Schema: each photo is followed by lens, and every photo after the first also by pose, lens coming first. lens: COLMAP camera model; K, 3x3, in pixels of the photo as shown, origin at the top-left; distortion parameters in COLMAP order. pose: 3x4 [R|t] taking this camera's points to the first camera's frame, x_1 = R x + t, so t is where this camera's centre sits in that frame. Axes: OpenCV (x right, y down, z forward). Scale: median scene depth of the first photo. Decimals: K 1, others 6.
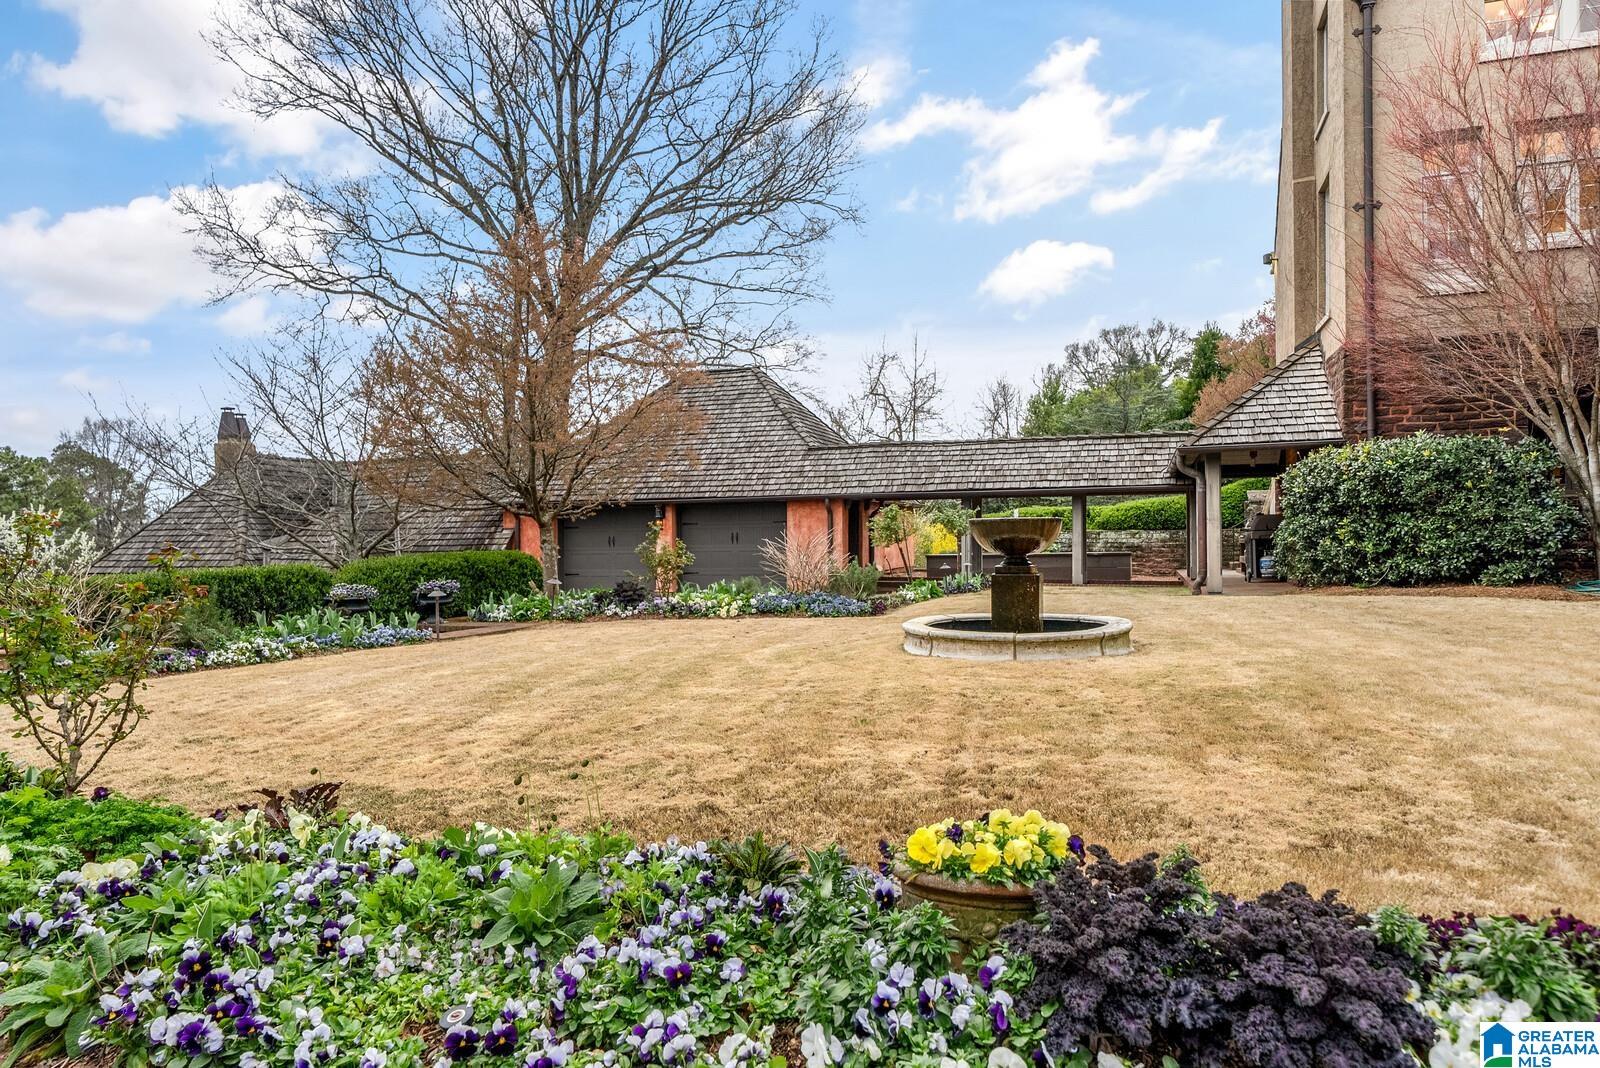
lens RADIAL K [[970.8, 0, 800.0], [0, 970.8, 534.0], [0, 0, 1]] dist [-0.000247, -0.000175]
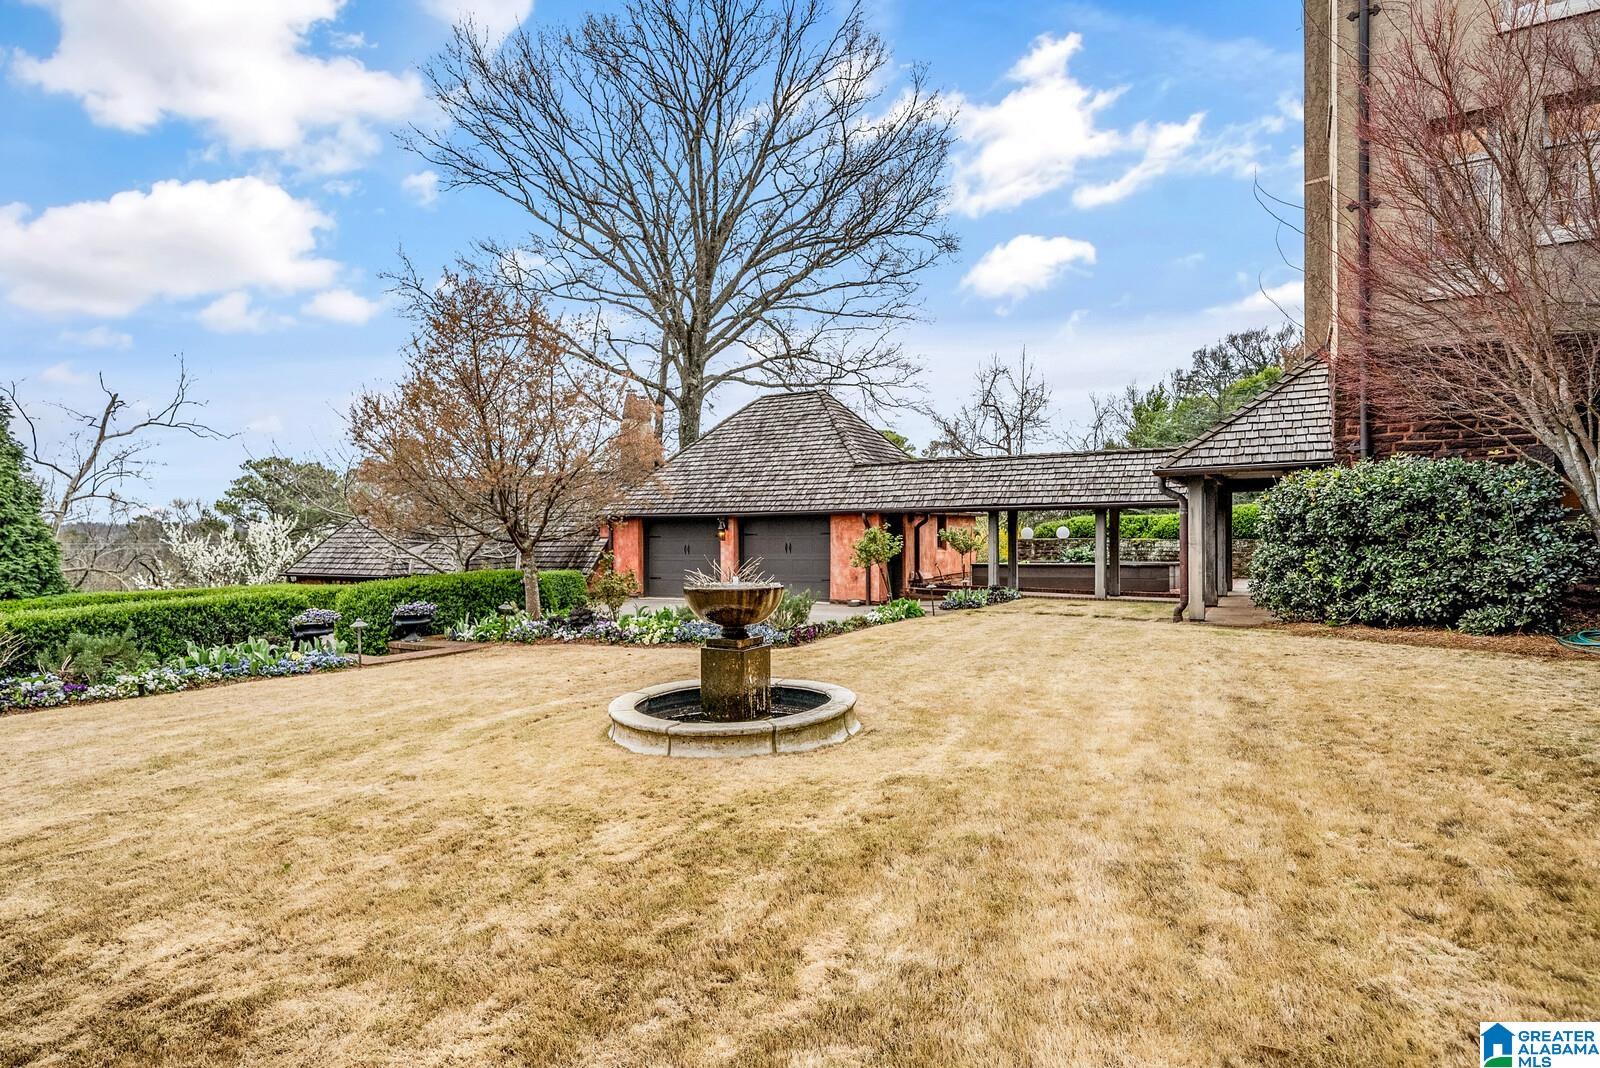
lens RADIAL K [[841.8, 0, 800.0], [0, 841.8, 534.0], [0, 0, 1]] dist [0.001473, 0.000295]
pose [[0.982337, 0.000773, -0.187119, 0.196063], [0.001010, 0.999955, 0.009433, -0.032591], [0.187117, -0.009455, 0.982292, 0.106758]]
